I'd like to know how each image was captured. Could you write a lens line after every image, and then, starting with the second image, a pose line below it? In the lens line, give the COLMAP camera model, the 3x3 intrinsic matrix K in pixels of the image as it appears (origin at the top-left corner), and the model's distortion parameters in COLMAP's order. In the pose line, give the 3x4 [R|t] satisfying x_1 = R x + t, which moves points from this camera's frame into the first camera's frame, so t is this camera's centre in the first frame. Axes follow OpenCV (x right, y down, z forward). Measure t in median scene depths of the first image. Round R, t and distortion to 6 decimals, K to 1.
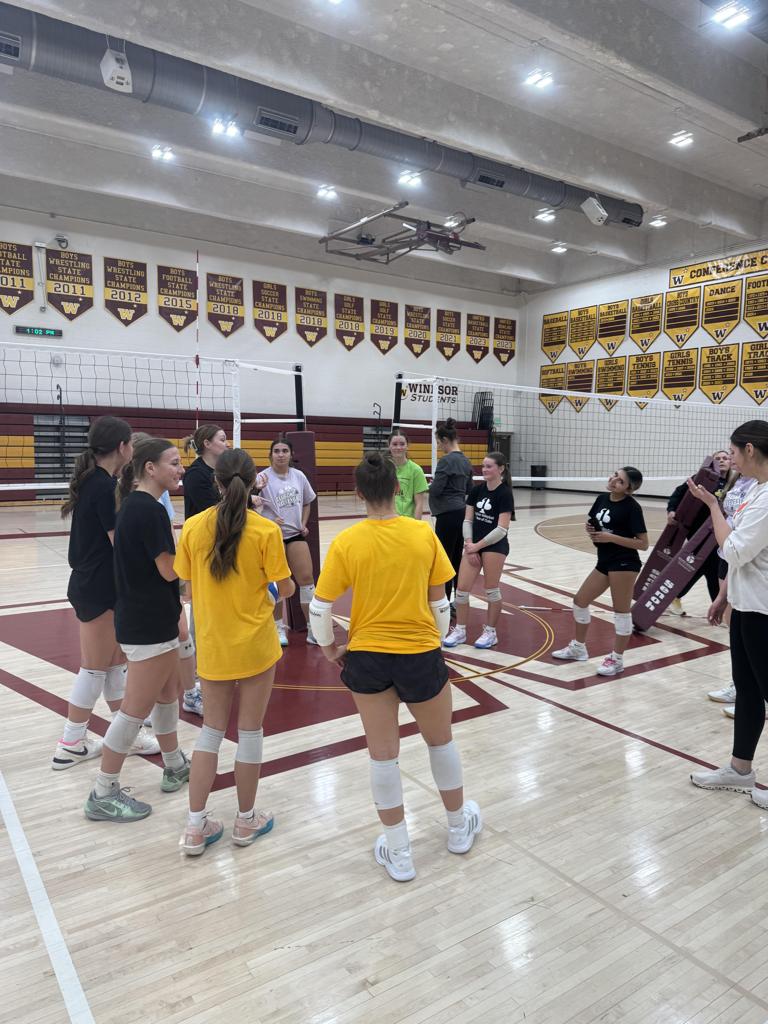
lens RADIAL K [[710.4, 0, 384.0], [0, 710.4, 512.0], [0, 0, 1]] dist [0.176535, -0.340082]
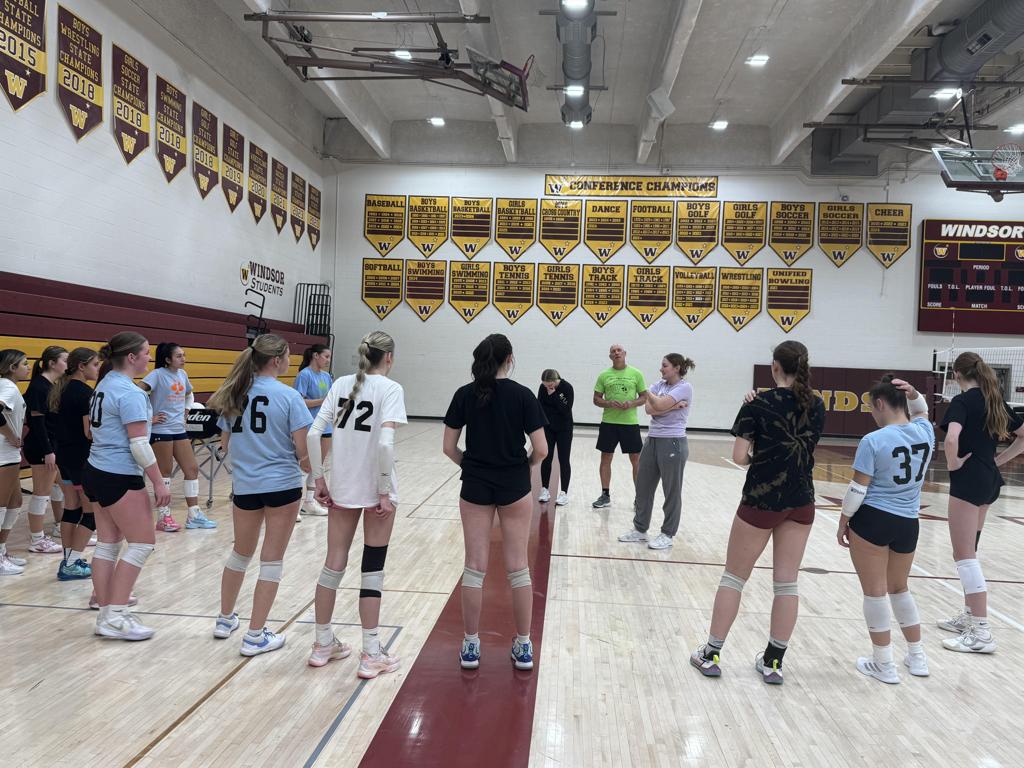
lens RADIAL K [[838.2, 0, 497.5], [0, 838.2, 382.3], [0, 0, 1]] dist [0.103982, -0.157879]
pose [[0.638296, 0.000523, 0.769791, -0.449812], [0.042566, 0.998446, -0.035974, -0.036367], [-0.768614, 0.055729, 0.637281, 0.375090]]
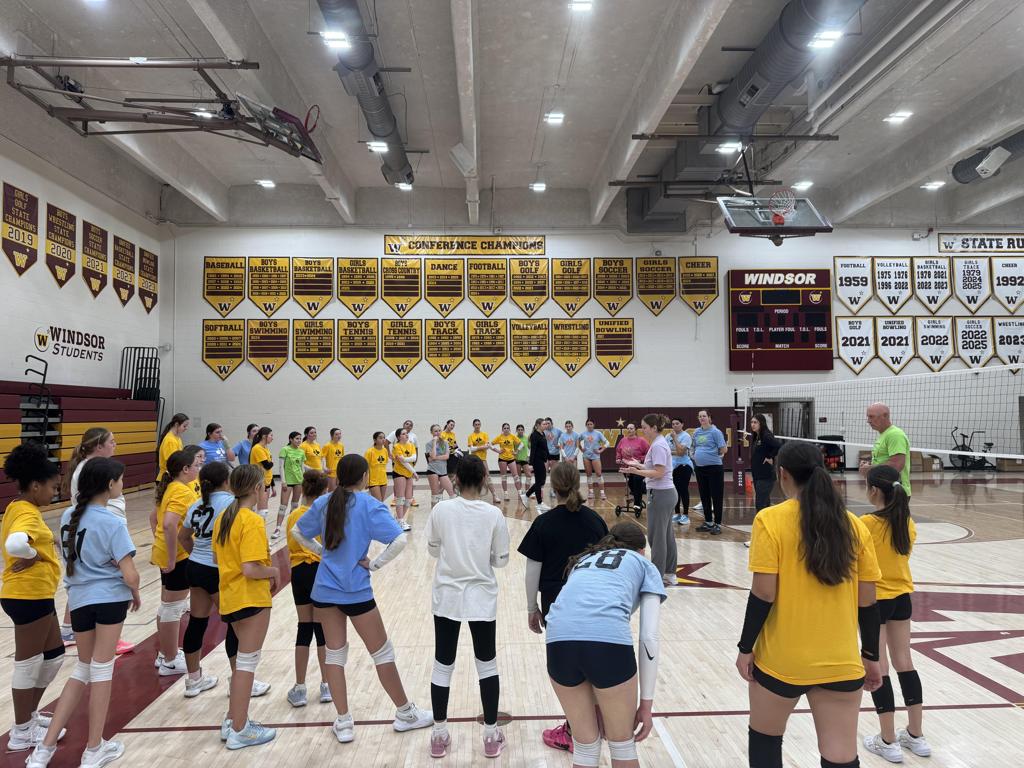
lens RADIAL K [[710.4, 0, 512.2], [0, 710.4, 378.2], [0, 0, 1]] dist [0.176535, -0.340082]
pose [[0.539813, 0.024798, 0.841419, -0.297667], [0.095617, 0.991290, -0.090558, -0.044810], [-0.836337, 0.129339, 0.532741, 0.371271]]
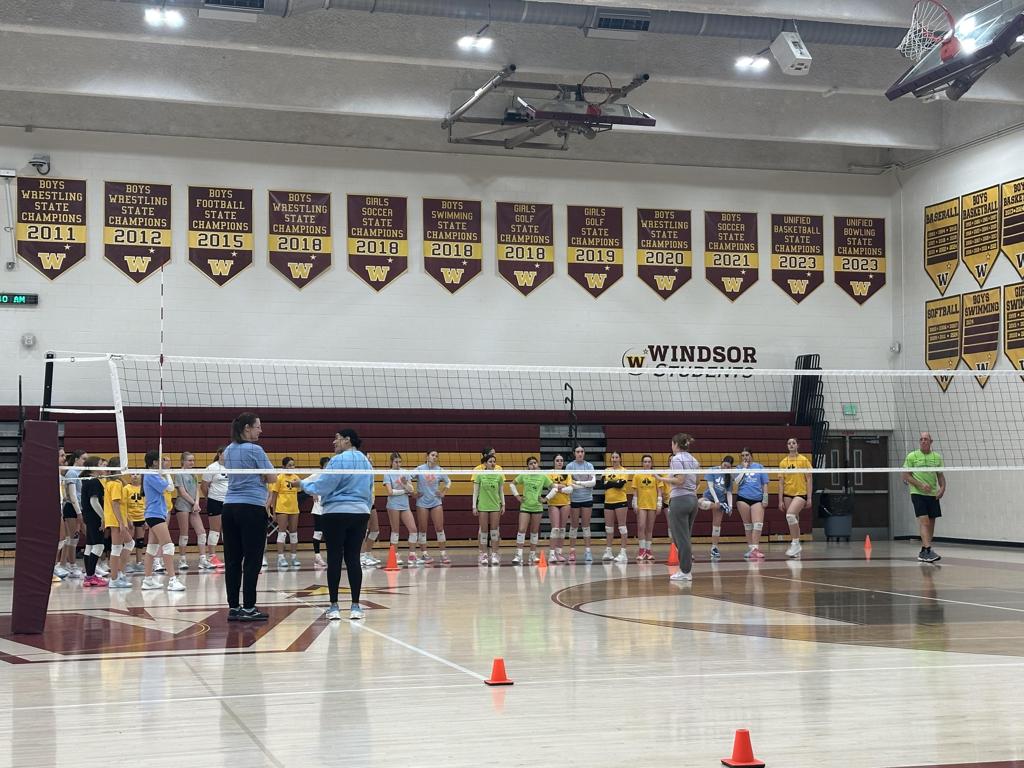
lens RADIAL K [[1609.8, 0, 516.2], [0, 1609.8, 387.5], [0, 0, 1]] dist [0.174767, -0.010375]
pose [[0.950678, -0.035218, -0.308172, 0.345707], [-0.012012, 0.988608, -0.150036, 0.041574], [0.309946, 0.146337, 0.939425, -0.202927]]
